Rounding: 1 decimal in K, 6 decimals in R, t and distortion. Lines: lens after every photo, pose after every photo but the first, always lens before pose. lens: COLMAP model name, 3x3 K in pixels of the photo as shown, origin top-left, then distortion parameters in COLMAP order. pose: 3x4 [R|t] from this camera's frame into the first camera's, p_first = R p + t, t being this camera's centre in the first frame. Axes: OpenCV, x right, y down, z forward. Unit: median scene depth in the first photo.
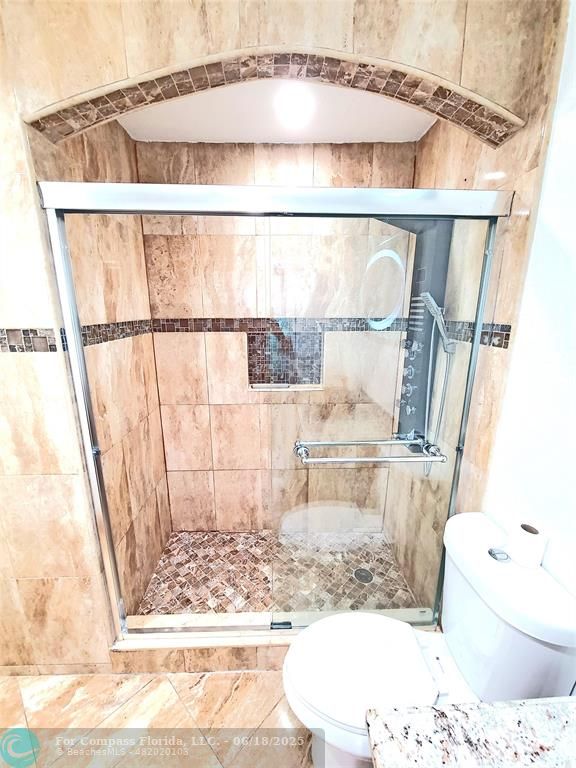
lens RADIAL K [[312.3, 0, 285.5], [0, 312.3, 381.2], [0, 0, 1]] dist [-0.001949, -0.000885]
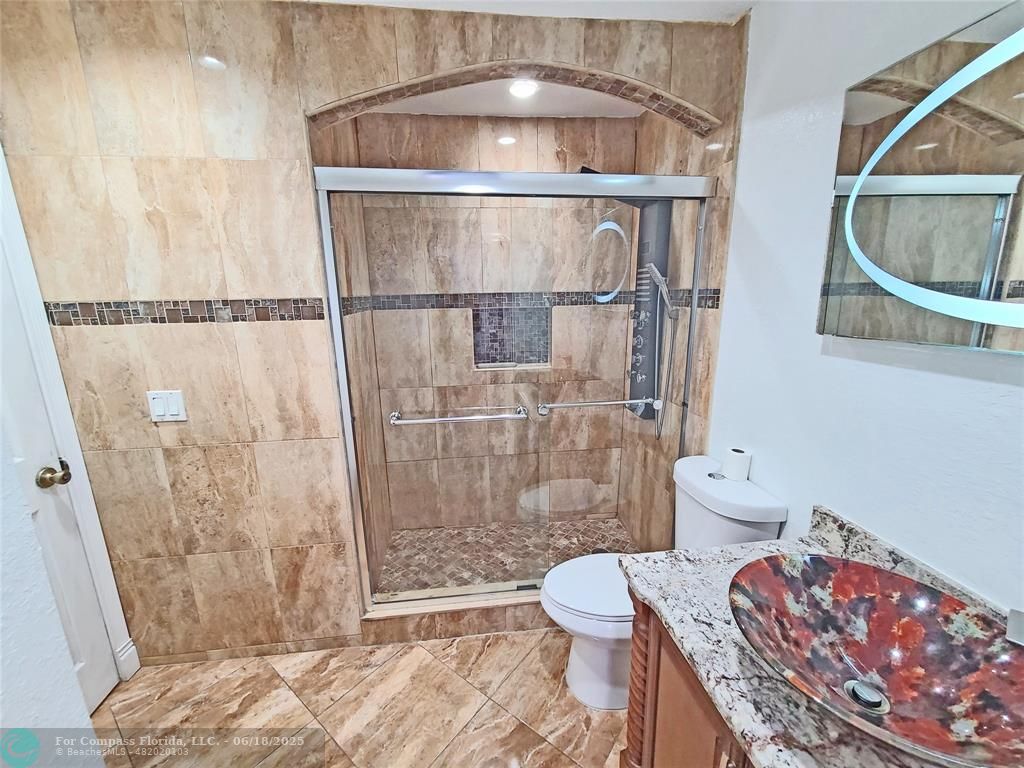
lens RADIAL K [[416.4, 0, 512.5], [0, 416.4, 387.1], [0, 0, 1]] dist [-0.001949, -0.000885]
pose [[0.995701, -0.035398, 0.085600, -0.171798], [0.036078, 0.999328, -0.006415, 0.141491], [-0.085315, 0.009476, 0.996309, -0.407920]]
